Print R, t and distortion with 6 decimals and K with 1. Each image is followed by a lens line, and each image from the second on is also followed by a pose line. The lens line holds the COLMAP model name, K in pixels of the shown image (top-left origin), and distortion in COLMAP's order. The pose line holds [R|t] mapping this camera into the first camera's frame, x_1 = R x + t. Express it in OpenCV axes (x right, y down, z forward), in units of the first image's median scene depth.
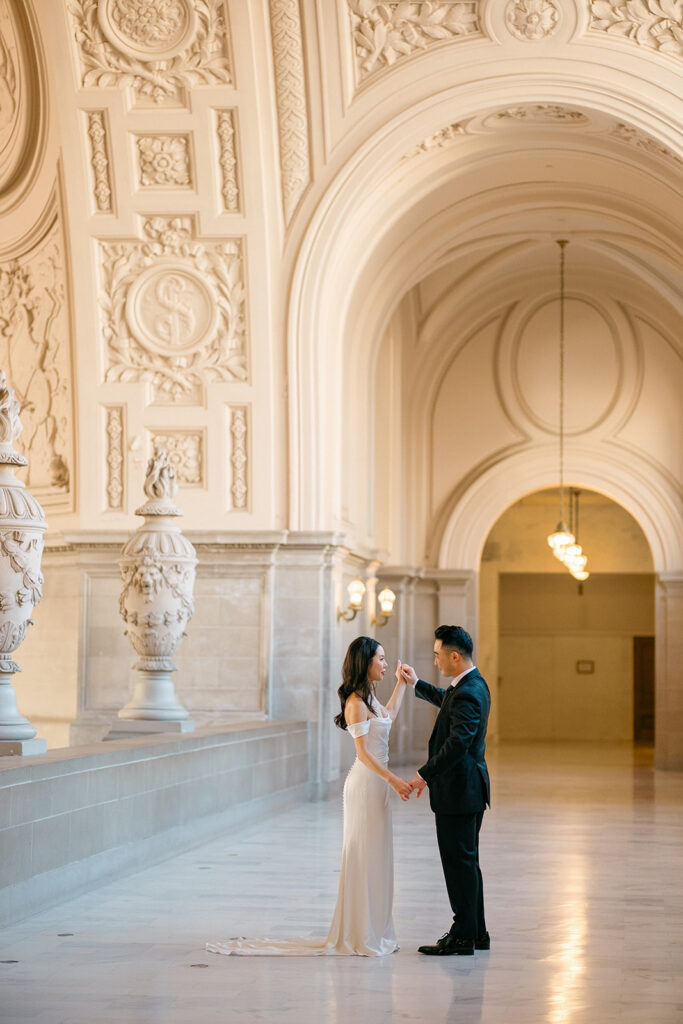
lens RADIAL K [[2369.1, 0, 341.4], [0, 2369.1, 475.5], [0, 0, 1]] dist [0.061048, 0.188866]
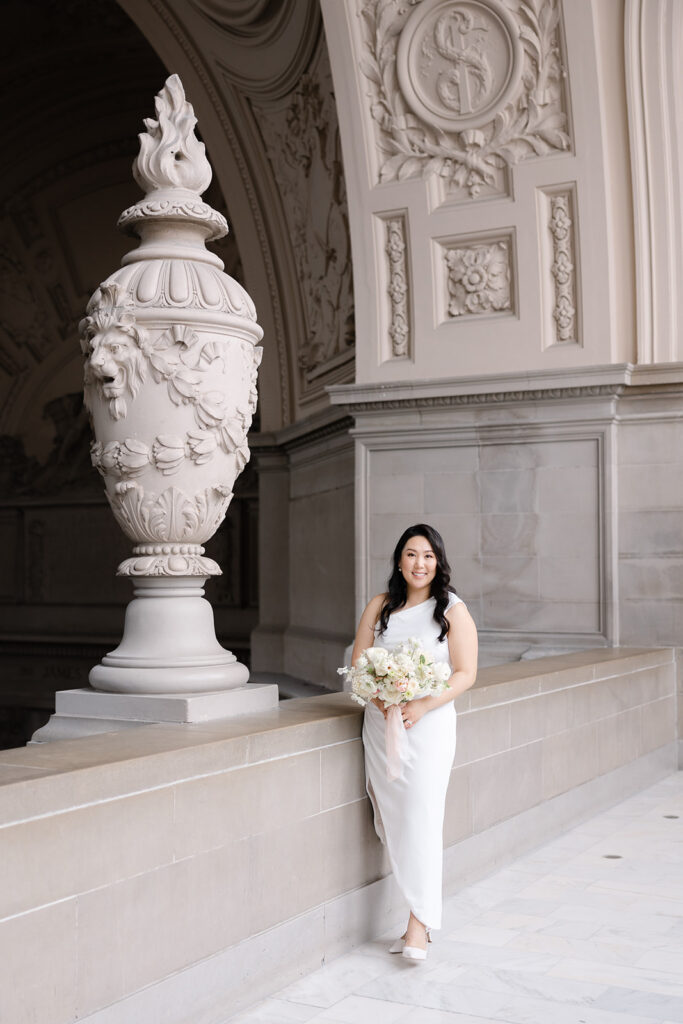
lens RADIAL K [[1235.9, 0, 344.6], [0, 1235.9, 530.5], [0, 0, 1]] dist [0.003661, -0.005351]
pose [[0.923593, -0.023092, -0.382678, 0.033230], [0.038944, 0.998672, 0.033727, 0.054114], [0.381391, -0.046053, 0.923266, 0.644875]]
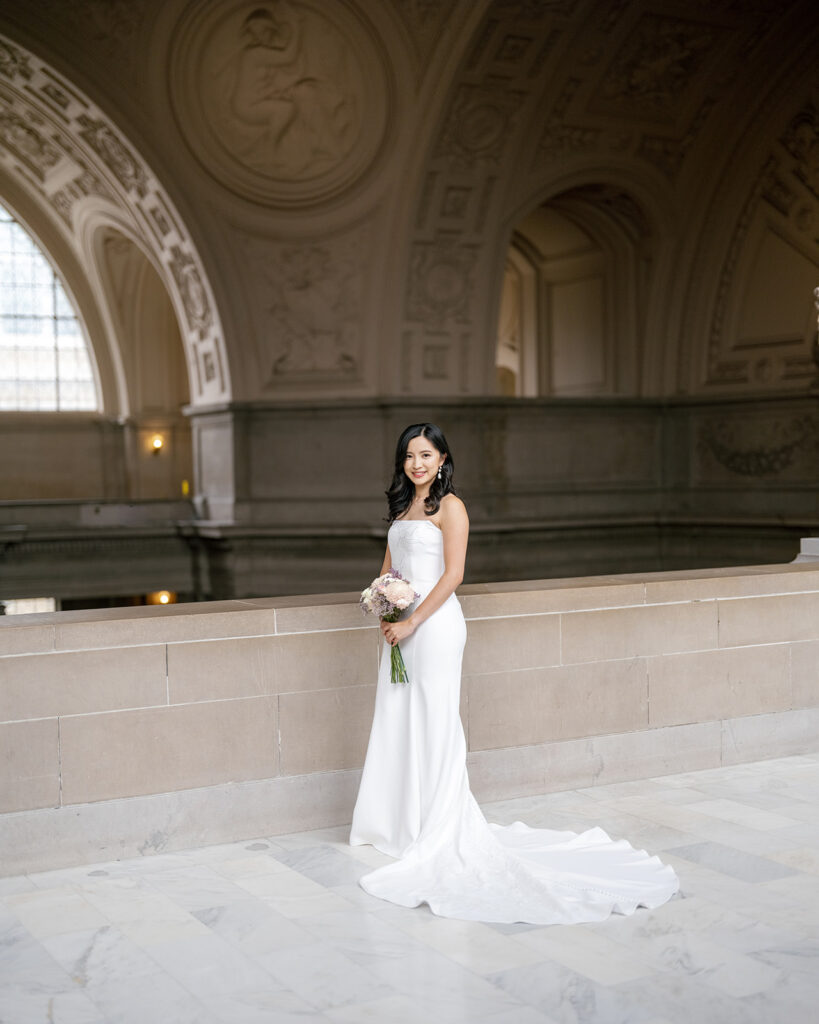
lens RADIAL K [[1322.3, 0, 409.5], [0, 1322.3, 512.0], [0, 0, 1]] dist [-0.008427, 0.017125]
pose [[0.554703, 0.011437, -0.831970, 0.120591], [0.084442, 0.993969, 0.069964, 0.048516], [0.827753, -0.109063, 0.550392, 0.561947]]
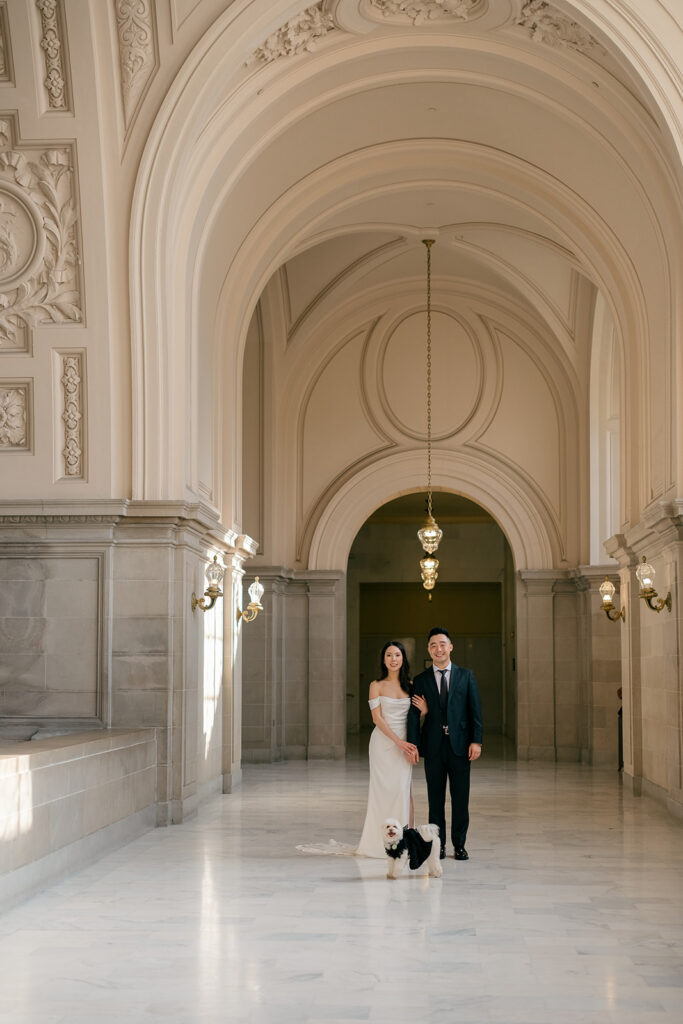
lens RADIAL K [[1545.9, 0, 305.0], [0, 1545.9, 554.0], [0, 0, 1]] dist [-0.028306, -0.053843]
pose [[0.999040, -0.007520, 0.043164, 0.014335], [0.007079, 0.999921, 0.010361, 0.036198], [-0.043239, -0.010046, 0.999014, 0.456978]]
